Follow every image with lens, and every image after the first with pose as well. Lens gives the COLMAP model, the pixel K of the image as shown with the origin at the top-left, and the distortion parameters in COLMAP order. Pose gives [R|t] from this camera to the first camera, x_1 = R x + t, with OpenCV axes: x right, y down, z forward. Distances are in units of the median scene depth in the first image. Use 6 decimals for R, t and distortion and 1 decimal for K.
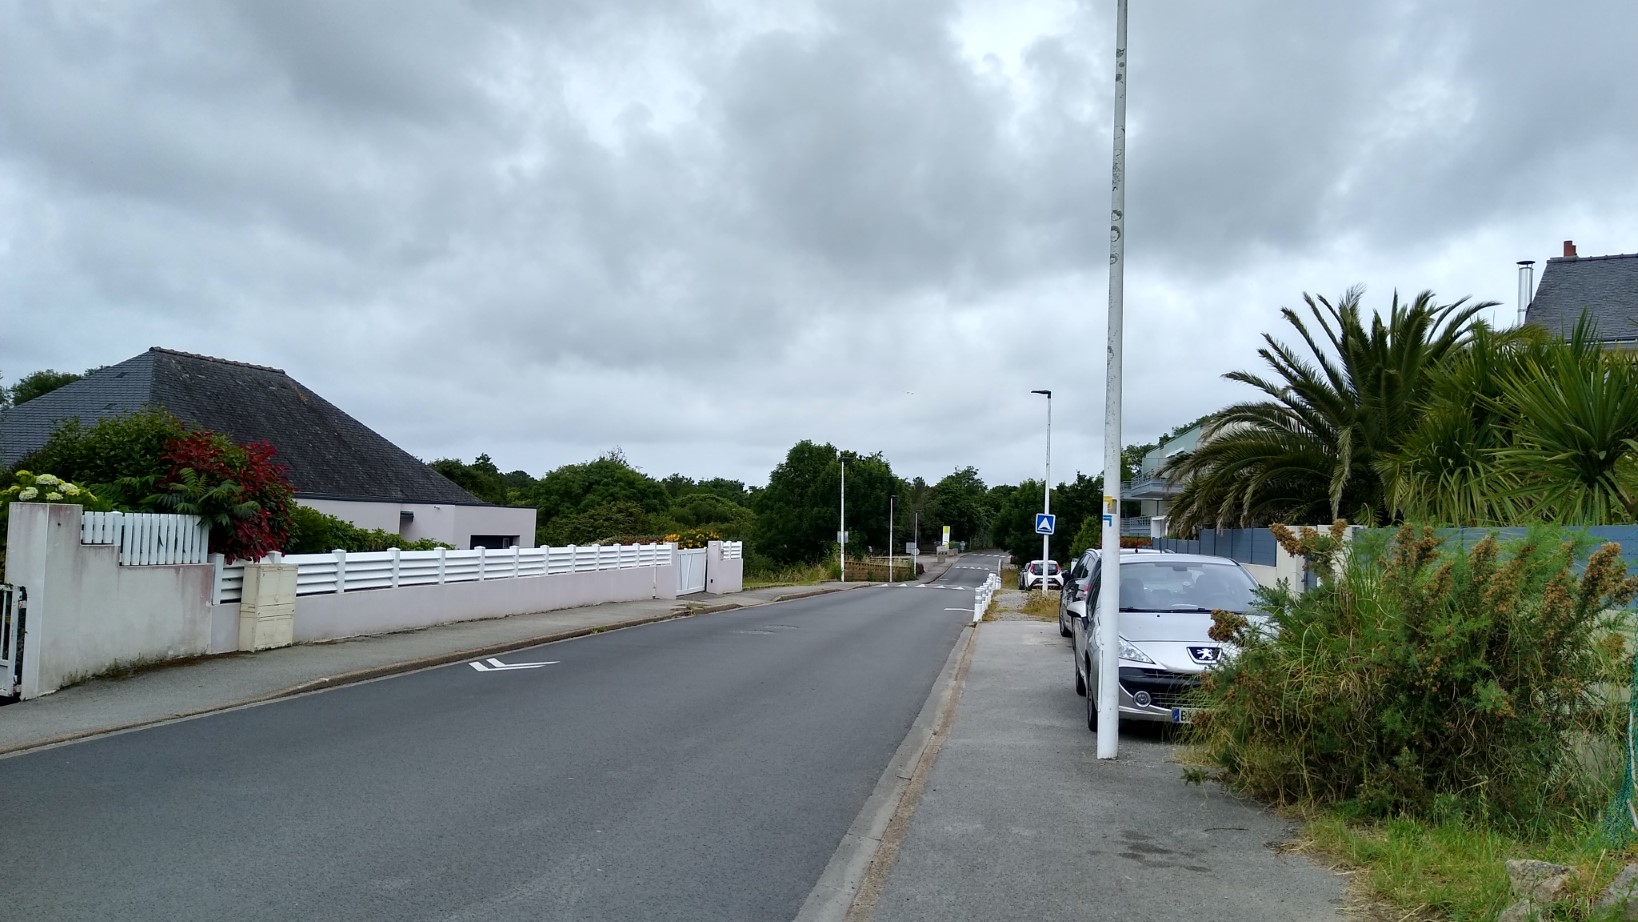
lens RADIAL K [[1279.3, 0, 818.8], [0, 1279.3, 461.1], [0, 0, 1]] dist [0.002022, -0.000355]
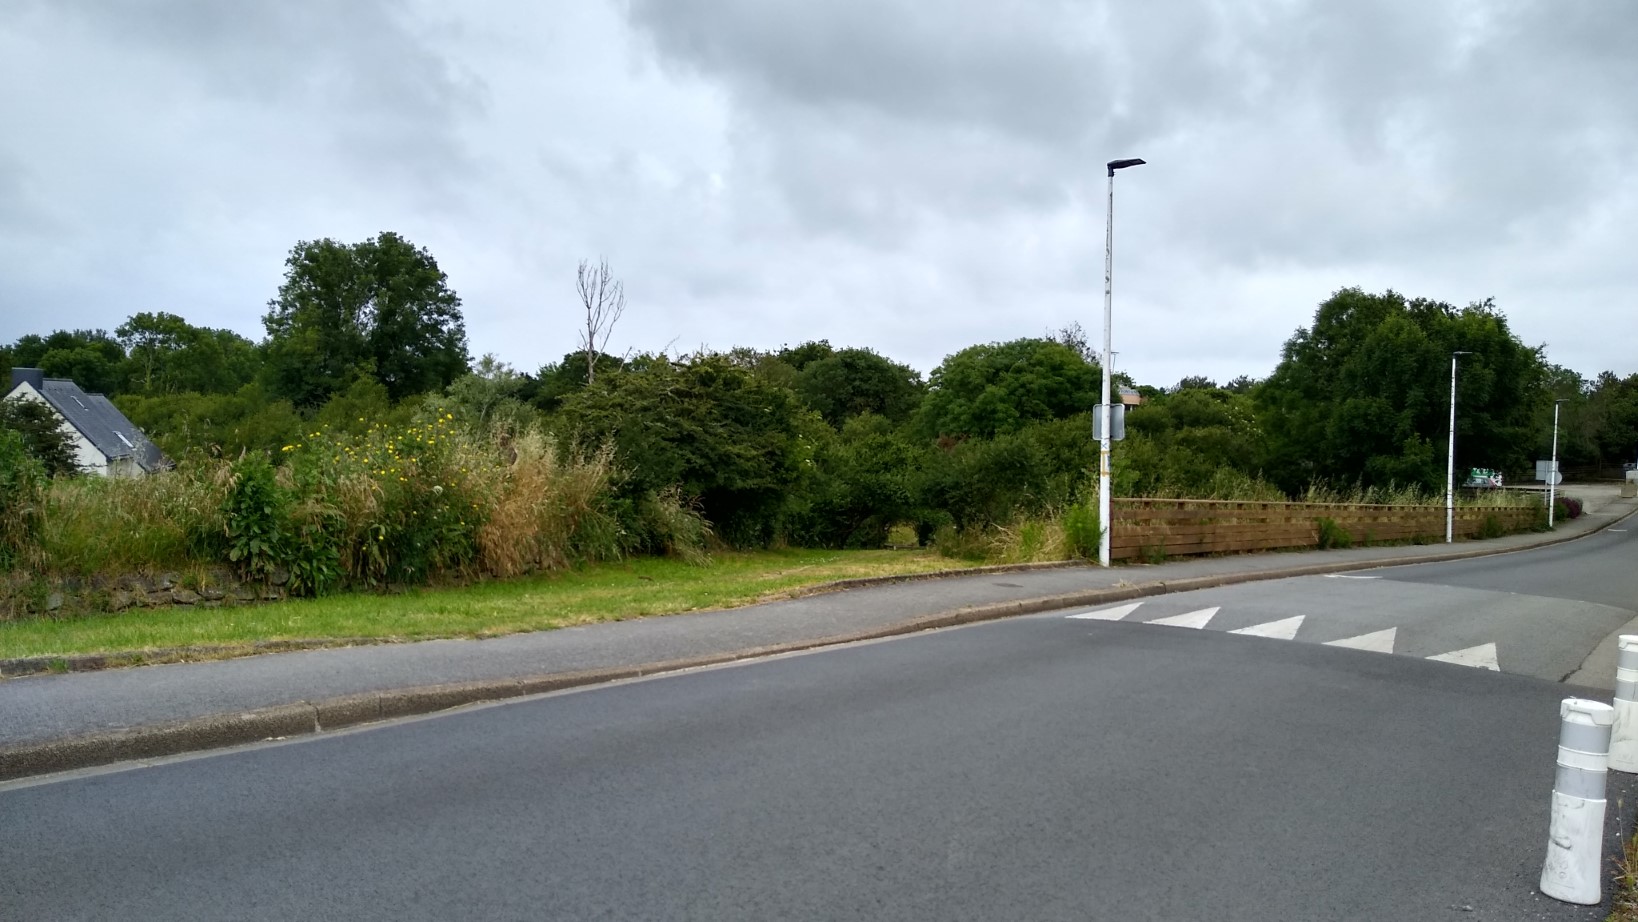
lens RADIAL K [[1279.3, 0, 819.6], [0, 1279.3, 465.0], [0, 0, 1]] dist [0.002022, -0.000355]
pose [[0.883853, 0.007198, -0.467709, 0.052363], [0.022228, 0.998106, 0.057365, 0.027078], [0.467236, -0.061099, 0.882019, 0.371450]]
